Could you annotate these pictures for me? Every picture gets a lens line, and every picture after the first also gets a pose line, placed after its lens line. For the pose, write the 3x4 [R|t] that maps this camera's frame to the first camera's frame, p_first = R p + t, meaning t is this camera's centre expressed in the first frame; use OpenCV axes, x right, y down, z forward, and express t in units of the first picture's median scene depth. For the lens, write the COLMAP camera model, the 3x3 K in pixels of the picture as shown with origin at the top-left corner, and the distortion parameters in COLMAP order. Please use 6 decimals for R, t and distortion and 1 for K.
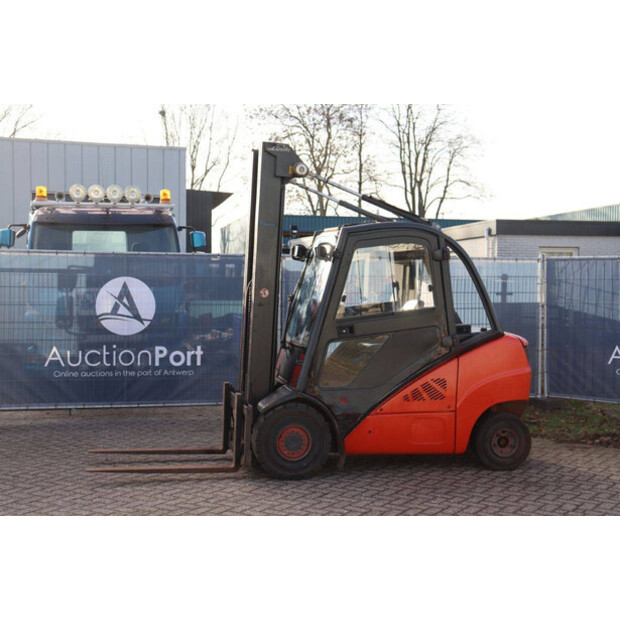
lens RADIAL K [[869.6, 0, 310.0], [0, 869.6, 310.0], [0, 0, 1]] dist [0.045394, 0.038224]
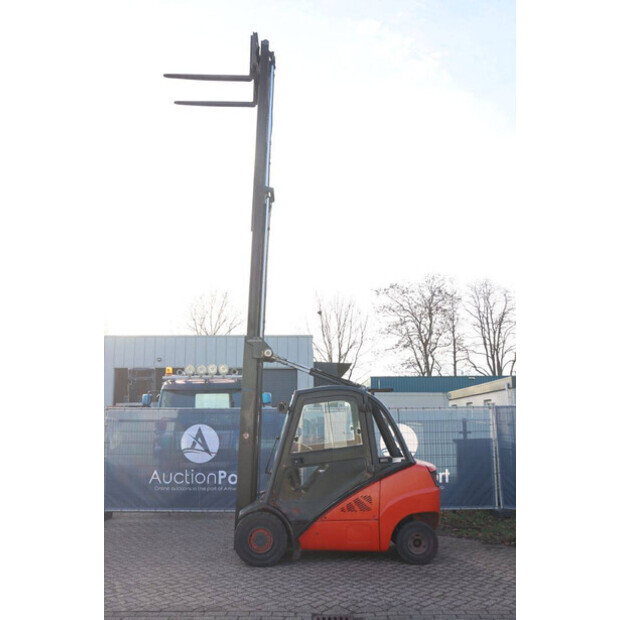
lens RADIAL K [[593.4, 0, 310.0], [0, 593.4, 310.0], [0, 0, 1]] dist [-0.071491, 0.004431]
pose [[0.978699, -0.050779, -0.198919, 0.193986], [0.005904, 0.975489, -0.219970, -0.004239], [0.205213, 0.214110, 0.955010, 0.000935]]
